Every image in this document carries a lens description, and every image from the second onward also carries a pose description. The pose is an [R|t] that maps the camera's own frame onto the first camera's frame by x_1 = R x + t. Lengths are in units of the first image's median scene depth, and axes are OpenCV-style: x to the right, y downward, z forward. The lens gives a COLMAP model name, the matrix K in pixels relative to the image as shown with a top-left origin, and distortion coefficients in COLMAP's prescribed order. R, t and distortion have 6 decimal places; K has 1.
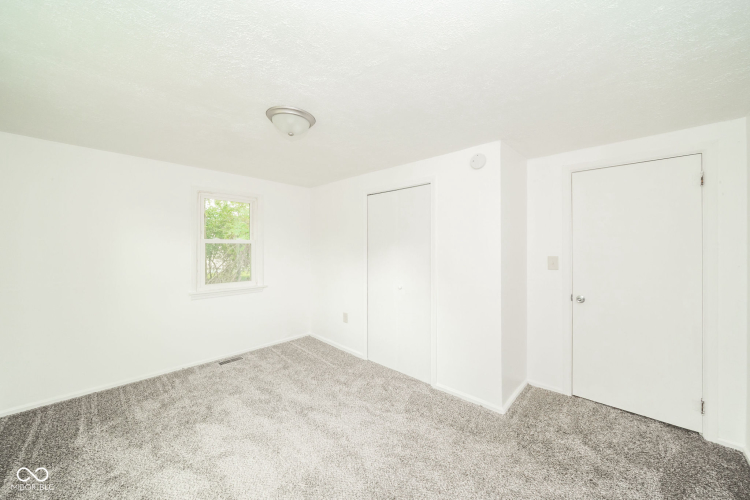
lens RADIAL K [[263.4, 0, 385.0], [0, 263.4, 249.1], [0, 0, 1]] dist [0.000451, -0.000654]
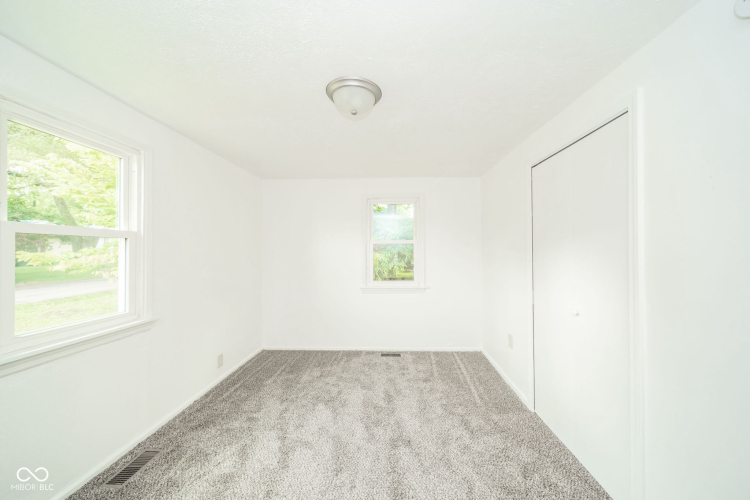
lens RADIAL K [[263.4, 0, 385.0], [0, 263.4, 249.1], [0, 0, 1]] dist [0.000451, -0.000654]
pose [[0.664169, -0.012978, -0.747470, 0.225978], [0.003098, 0.999889, -0.014608, 0.015518], [0.747576, 0.007386, 0.664135, 0.317139]]
